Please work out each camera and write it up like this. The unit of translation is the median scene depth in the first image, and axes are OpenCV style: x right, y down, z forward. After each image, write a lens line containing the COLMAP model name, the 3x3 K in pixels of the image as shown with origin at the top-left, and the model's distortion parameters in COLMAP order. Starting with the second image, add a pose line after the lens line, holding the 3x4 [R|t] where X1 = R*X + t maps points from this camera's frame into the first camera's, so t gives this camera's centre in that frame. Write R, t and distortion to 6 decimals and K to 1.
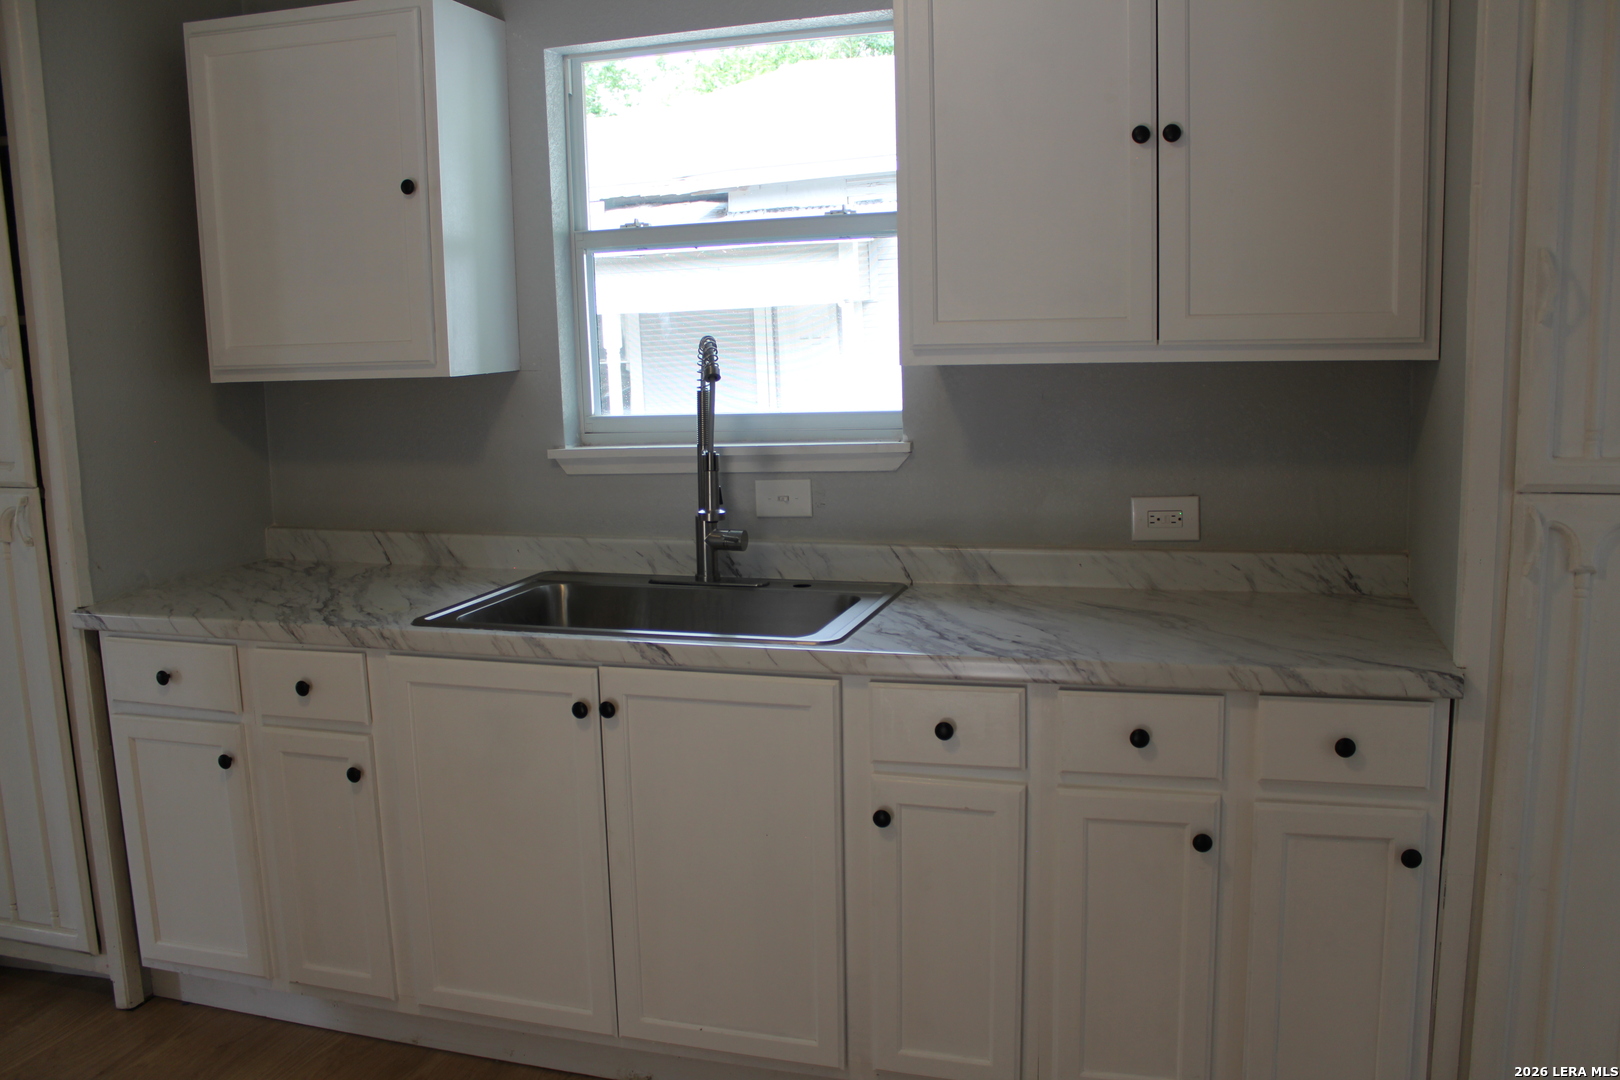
lens RADIAL K [[1331.8, 0, 807.7], [0, 1331.8, 549.0], [0, 0, 1]] dist [-0.108188, 0.002160]
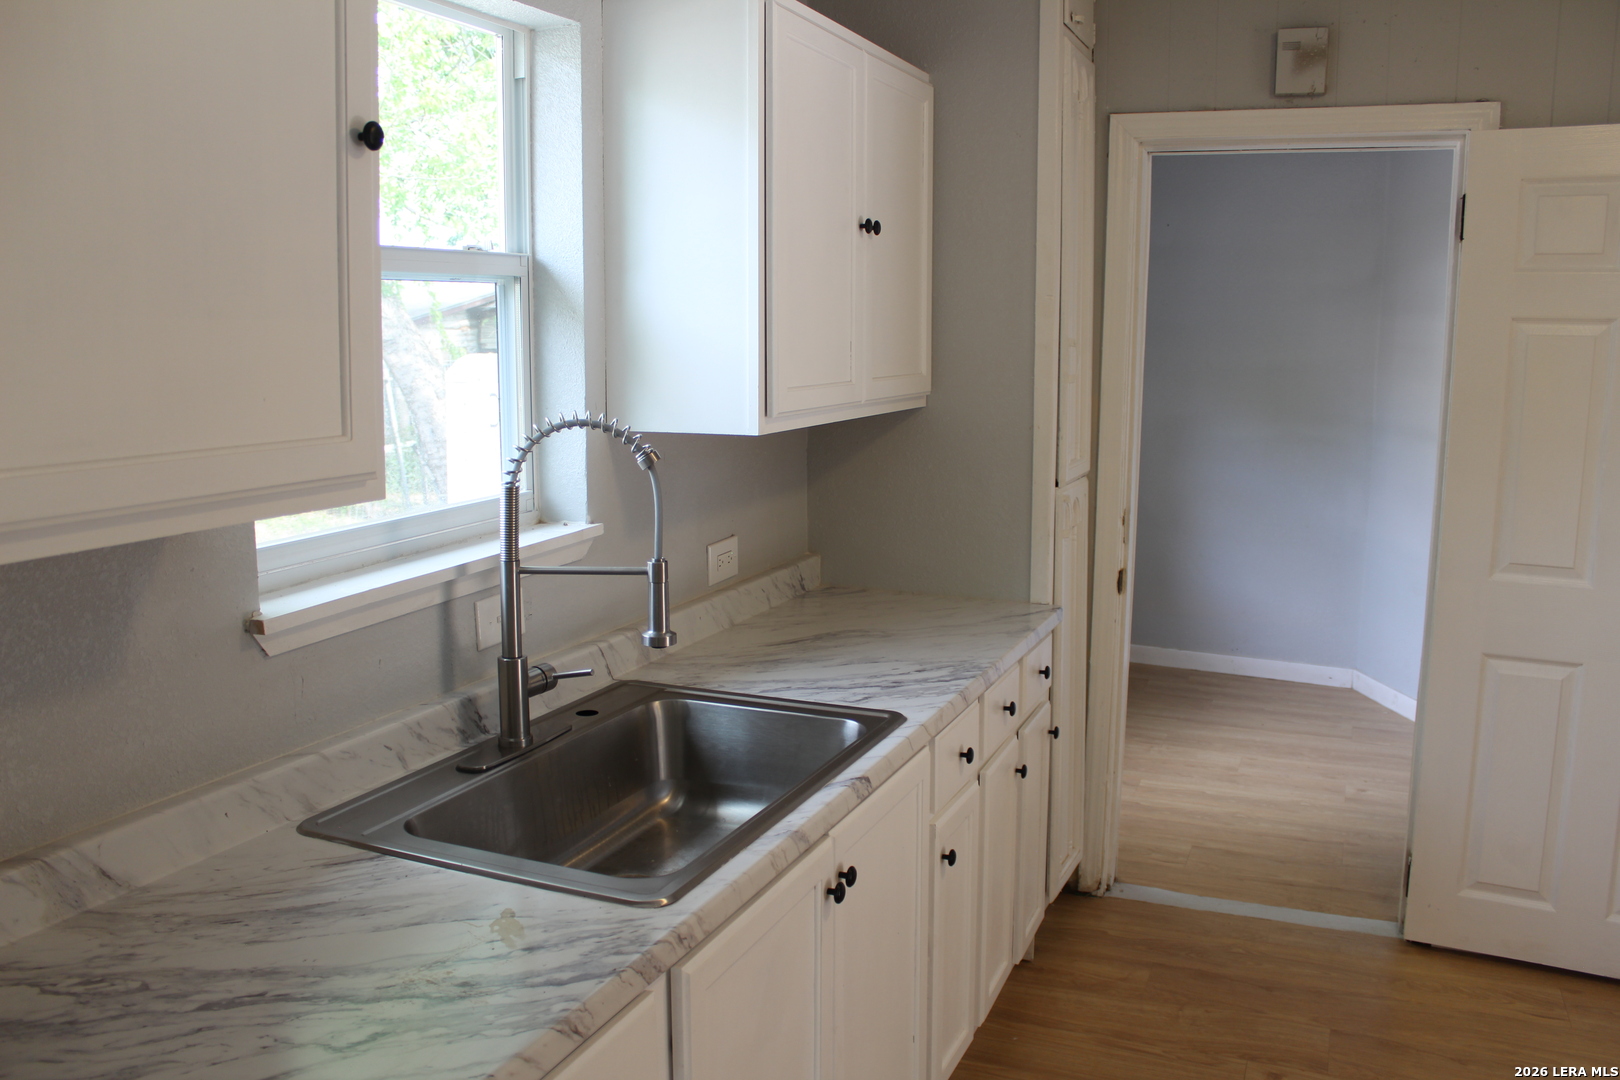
lens RADIAL K [[1403.8, 0, 810.0], [0, 1403.8, 540.0], [0, 0, 1]] dist [-0.003343, -0.000417]
pose [[0.125301, -0.133485, 0.983098, -0.810654], [0.154051, 0.981507, 0.113635, -0.151361], [-0.980086, 0.137209, 0.143547, 0.724641]]
